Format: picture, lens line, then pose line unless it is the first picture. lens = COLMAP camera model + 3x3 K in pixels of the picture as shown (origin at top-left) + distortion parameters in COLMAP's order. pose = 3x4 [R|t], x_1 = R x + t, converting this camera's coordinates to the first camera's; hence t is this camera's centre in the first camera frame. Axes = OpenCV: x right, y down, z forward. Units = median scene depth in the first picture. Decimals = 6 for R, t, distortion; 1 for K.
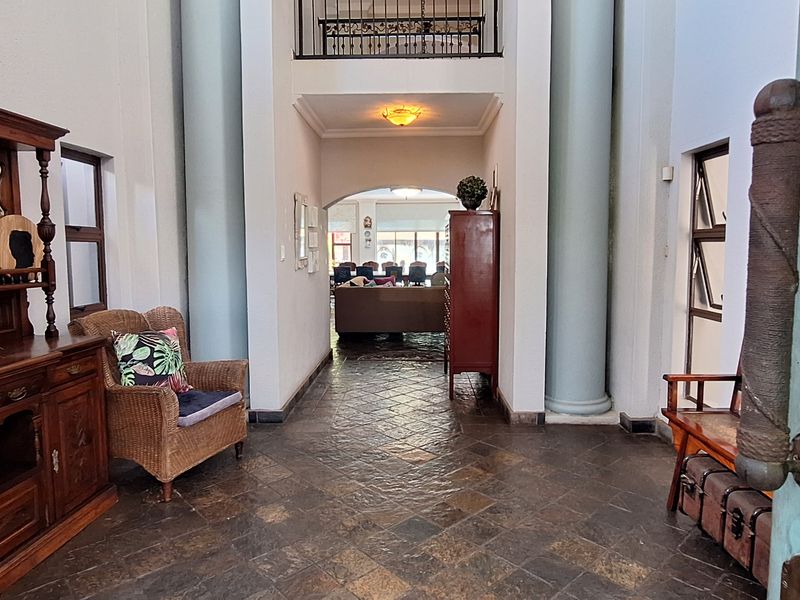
lens RADIAL K [[526.8, 0, 404.9], [0, 526.8, 287.2], [0, 0, 1]] dist [-0.025690, 0.036477]
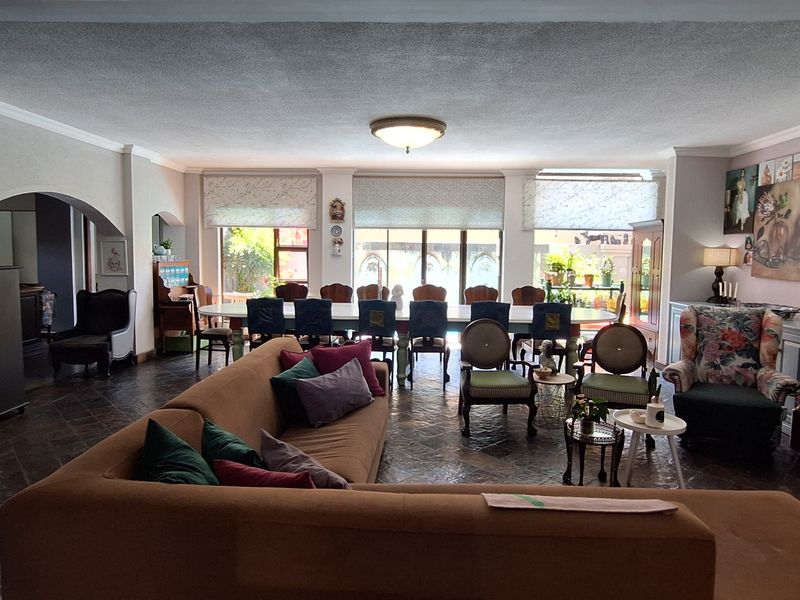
lens RADIAL K [[526.8, 0, 404.9], [0, 526.8, 287.2], [0, 0, 1]] dist [-0.025690, 0.036477]
pose [[0.999810, 0.019259, -0.002943, 0.003323], [-0.019265, 0.999812, -0.002251, -0.042295], [0.002899, 0.002308, 0.999993, 0.447253]]
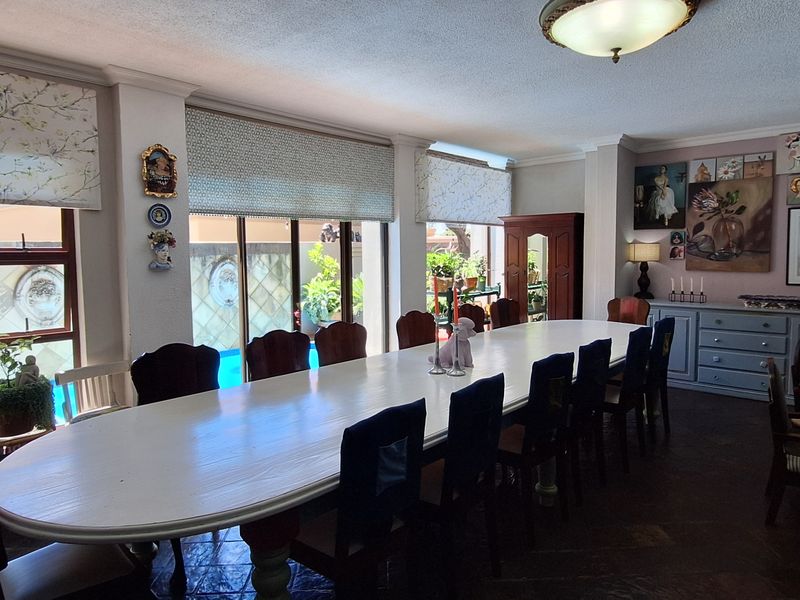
lens RADIAL K [[526.8, 0, 404.9], [0, 526.8, 287.2], [0, 0, 1]] dist [-0.025690, 0.036477]
pose [[0.644997, -0.053103, 0.762338, -0.189270], [0.062272, 0.997917, 0.016827, -0.063404], [-0.761644, 0.036619, 0.646960, 0.743723]]
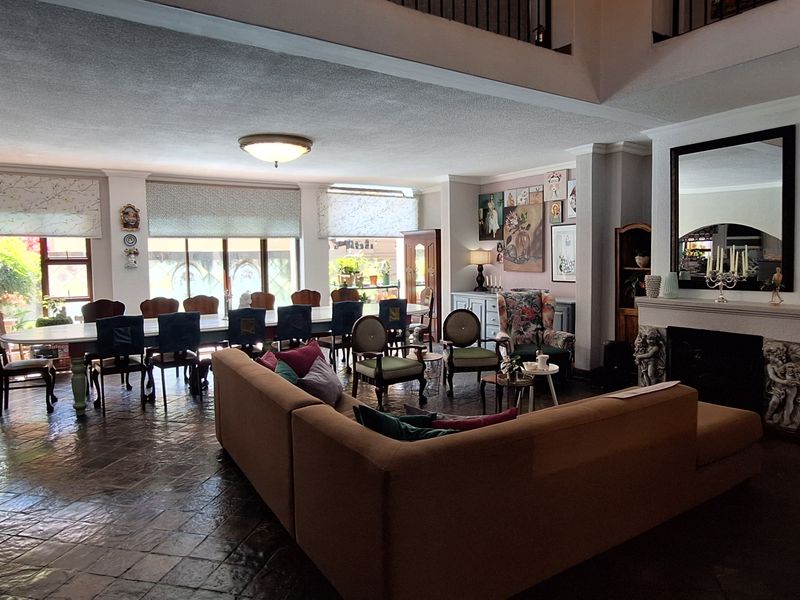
lens RADIAL K [[526.8, 0, 404.9], [0, 526.8, 287.2], [0, 0, 1]] dist [-0.025690, 0.036477]
pose [[0.823726, -0.038672, 0.565668, -0.139023], [0.049498, 0.998767, -0.003798, -0.041826], [-0.564824, 0.031128, 0.824624, 0.442622]]
